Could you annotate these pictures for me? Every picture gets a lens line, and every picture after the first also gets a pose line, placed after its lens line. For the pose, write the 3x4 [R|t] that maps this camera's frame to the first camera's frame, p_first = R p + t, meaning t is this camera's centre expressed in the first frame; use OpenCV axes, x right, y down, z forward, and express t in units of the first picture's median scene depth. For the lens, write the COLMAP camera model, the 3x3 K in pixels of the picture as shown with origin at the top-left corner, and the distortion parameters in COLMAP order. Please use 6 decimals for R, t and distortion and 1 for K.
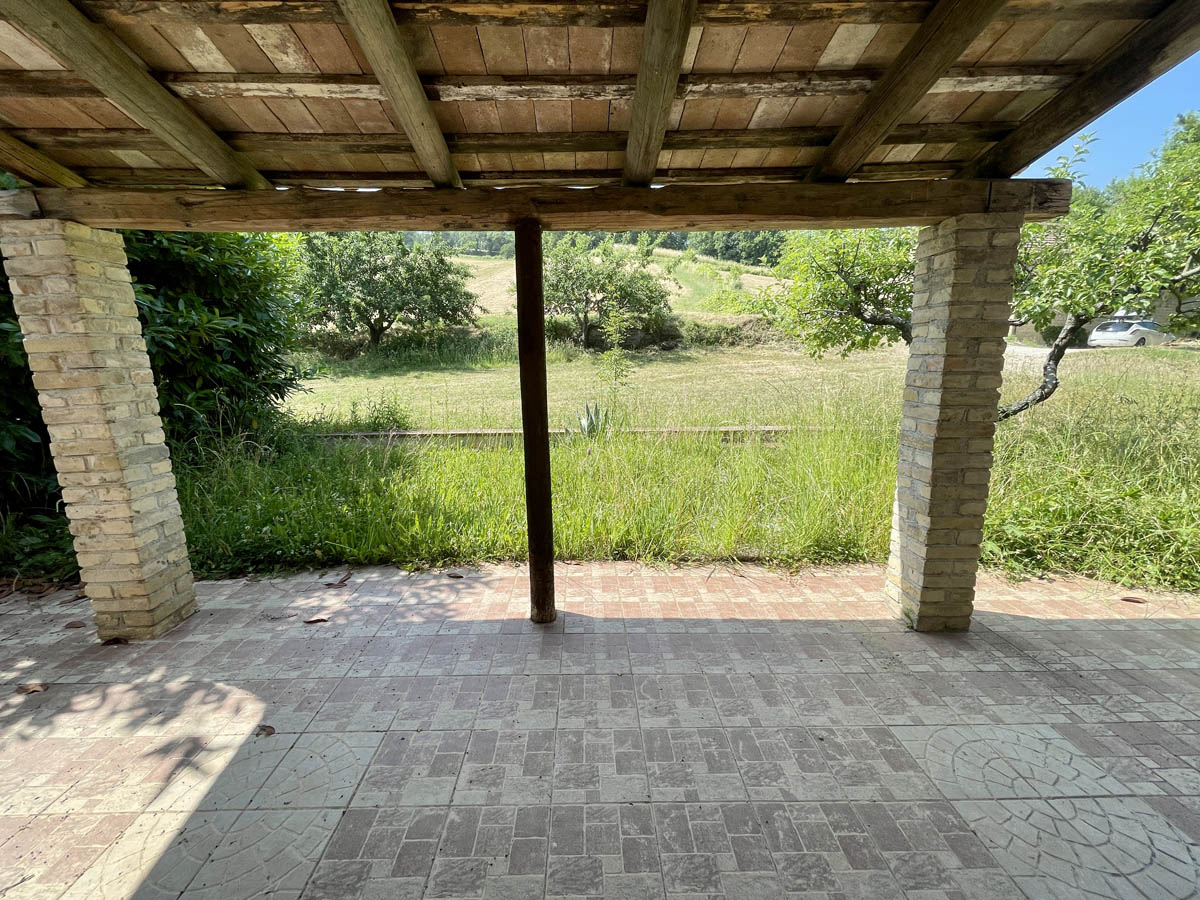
lens RADIAL K [[484.8, 0, 594.0], [0, 484.8, 447.3], [0, 0, 1]] dist [0.002541, -0.000658]
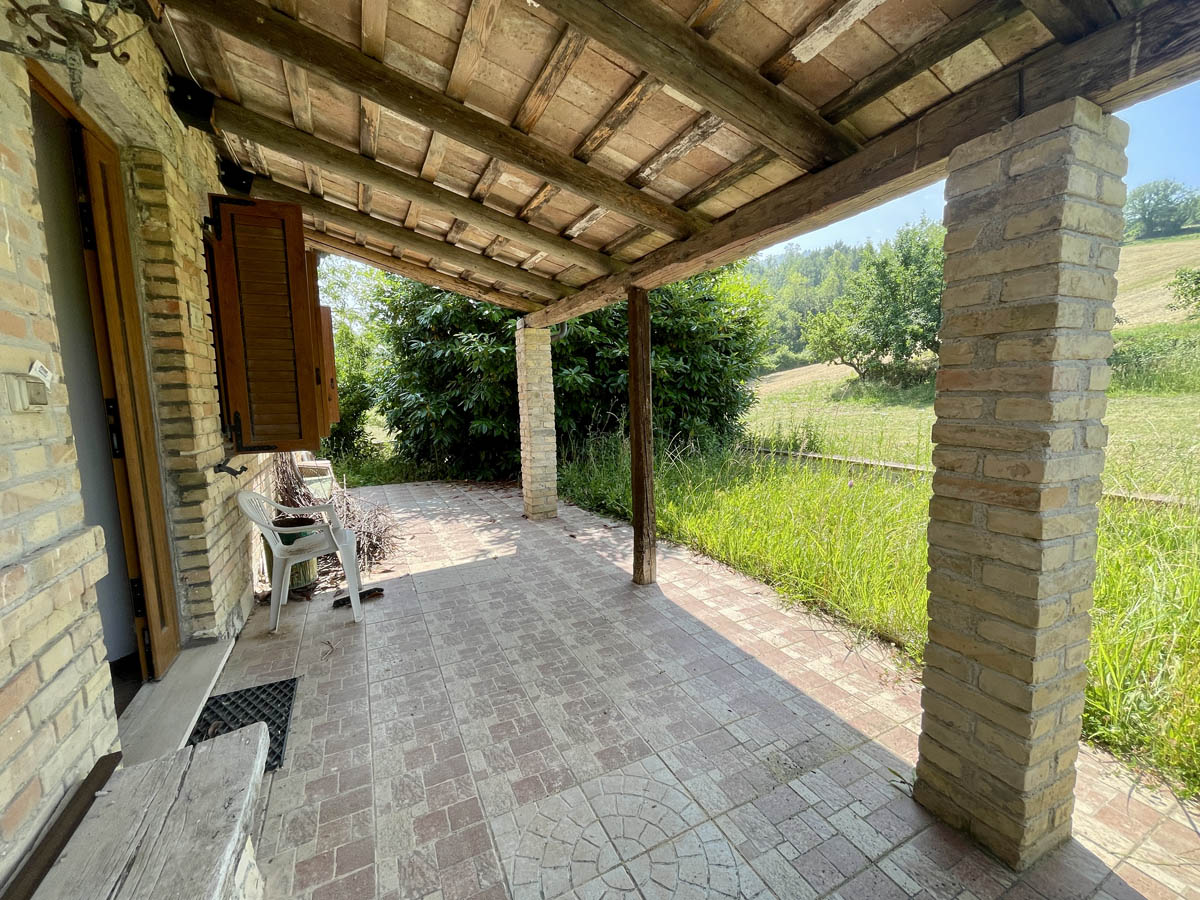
lens RADIAL K [[484.8, 0, 594.0], [0, 484.8, 447.3], [0, 0, 1]] dist [0.002541, -0.000658]
pose [[0.421397, 0.101752, -0.901150, 1.141717], [-0.156007, 0.987006, 0.038494, -0.037294], [0.893357, 0.124364, 0.431795, 0.333607]]
